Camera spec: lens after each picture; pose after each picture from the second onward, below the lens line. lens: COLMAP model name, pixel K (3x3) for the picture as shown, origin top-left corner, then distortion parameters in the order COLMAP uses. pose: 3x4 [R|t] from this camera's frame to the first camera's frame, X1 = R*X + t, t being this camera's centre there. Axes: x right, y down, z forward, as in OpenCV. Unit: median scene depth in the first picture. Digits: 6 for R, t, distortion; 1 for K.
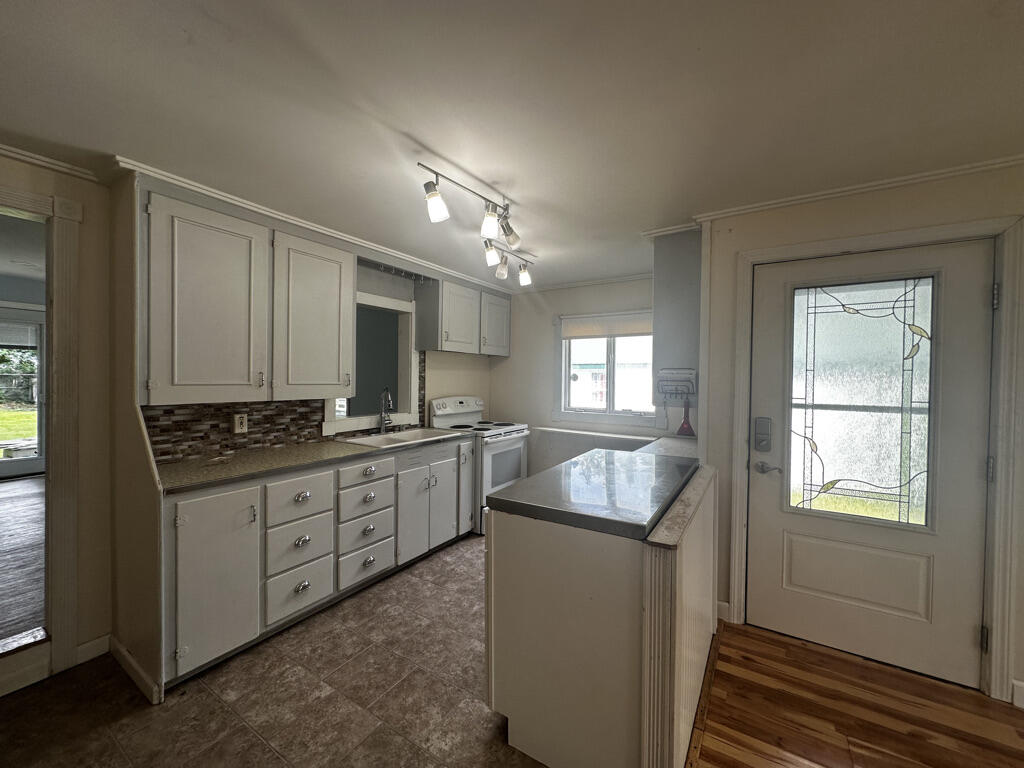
lens RADIAL K [[408.3, 0, 509.2], [0, 408.3, 381.0], [0, 0, 1]] dist [-0.003663, 0.000440]
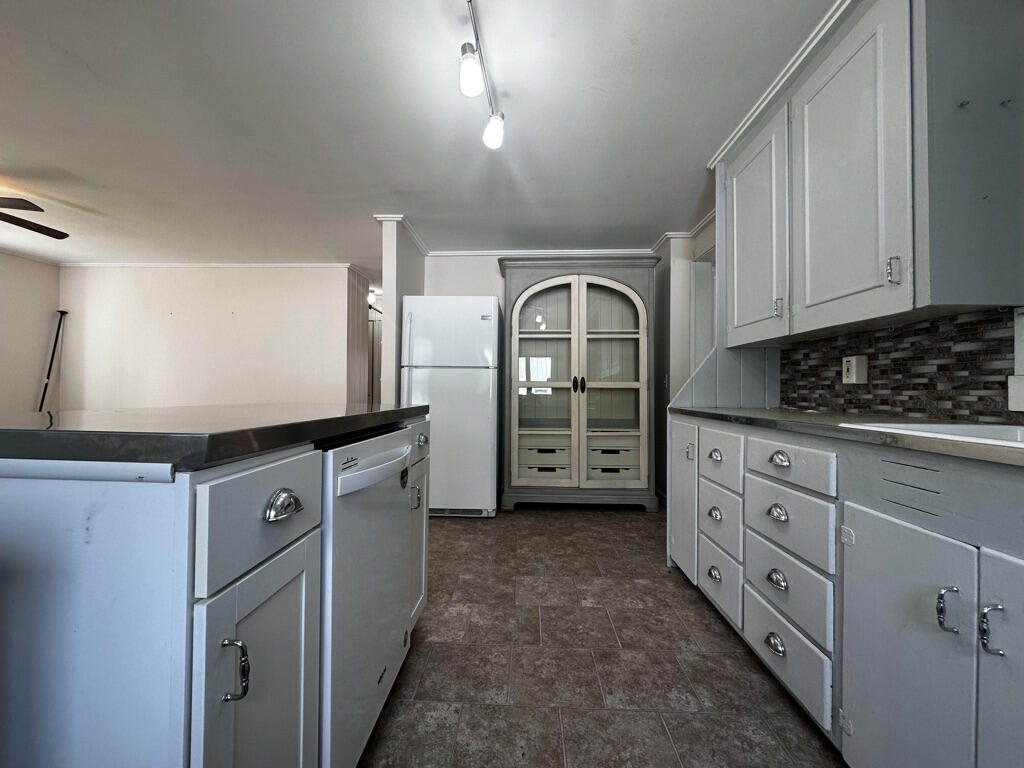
lens RADIAL K [[408.3, 0, 513.0], [0, 408.3, 385.1], [0, 0, 1]] dist [-0.003663, 0.000440]
pose [[-0.864217, -0.020480, -0.502703, 0.191649], [-0.019628, 0.999783, -0.006987, 0.145988], [0.502737, 0.003829, -0.864431, 1.315732]]
